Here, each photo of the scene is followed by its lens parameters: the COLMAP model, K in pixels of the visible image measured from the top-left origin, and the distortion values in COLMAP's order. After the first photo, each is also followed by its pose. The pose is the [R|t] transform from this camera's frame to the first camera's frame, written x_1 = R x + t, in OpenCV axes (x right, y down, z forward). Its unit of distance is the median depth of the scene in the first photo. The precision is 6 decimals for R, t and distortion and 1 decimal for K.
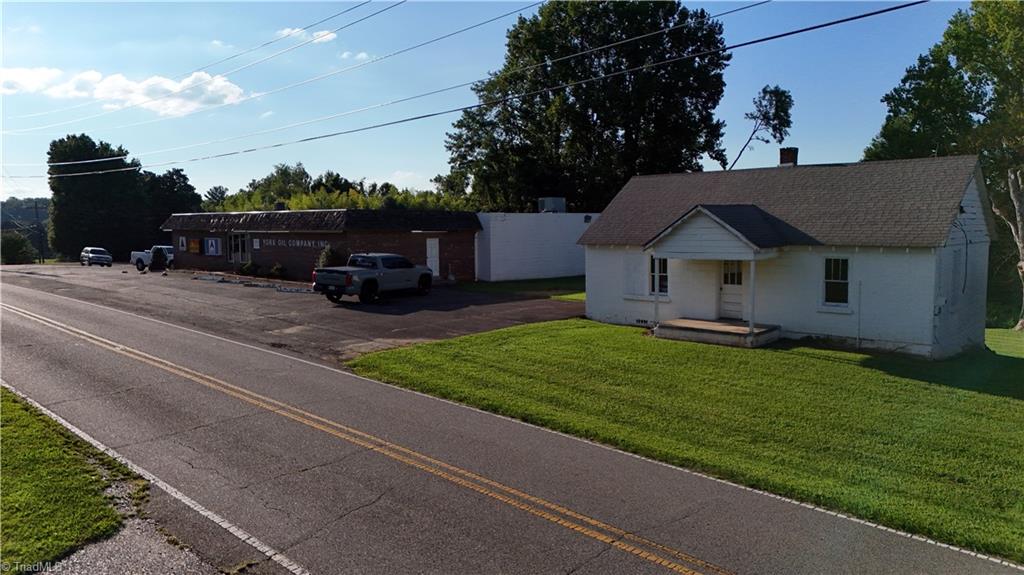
lens RADIAL K [[726.5, 0, 509.2], [0, 726.5, 324.3], [0, 0, 1]] dist [0.083361, -0.151872]
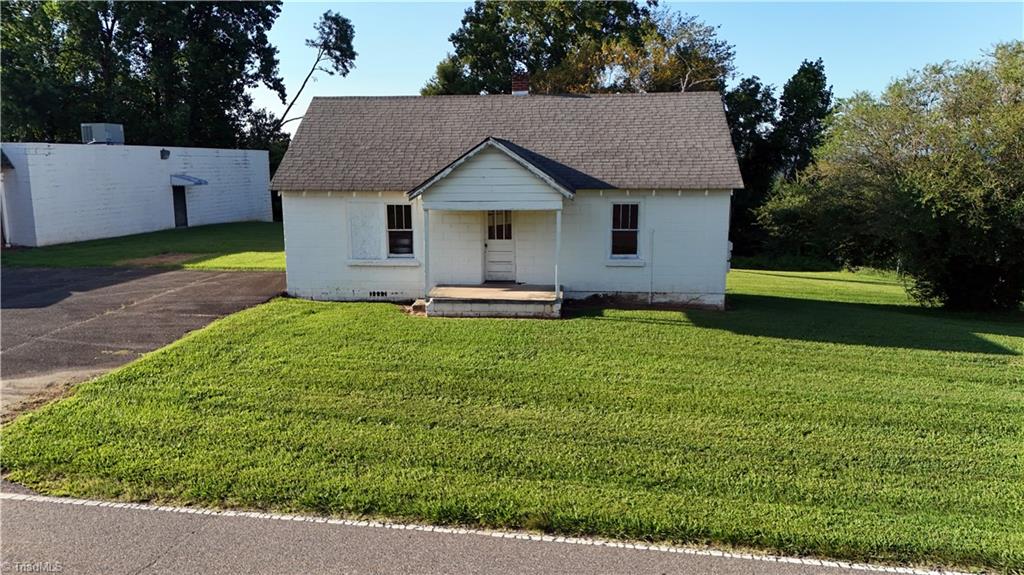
lens RADIAL K [[749.5, 0, 512.0], [0, 749.5, 287.5], [0, 0, 1]] dist [0.092820, -0.108698]
pose [[0.798036, -0.095187, 0.595045, -0.168644], [0.079511, 0.995445, 0.052602, -0.040857], [-0.597341, 0.005334, 0.801969, 0.307686]]
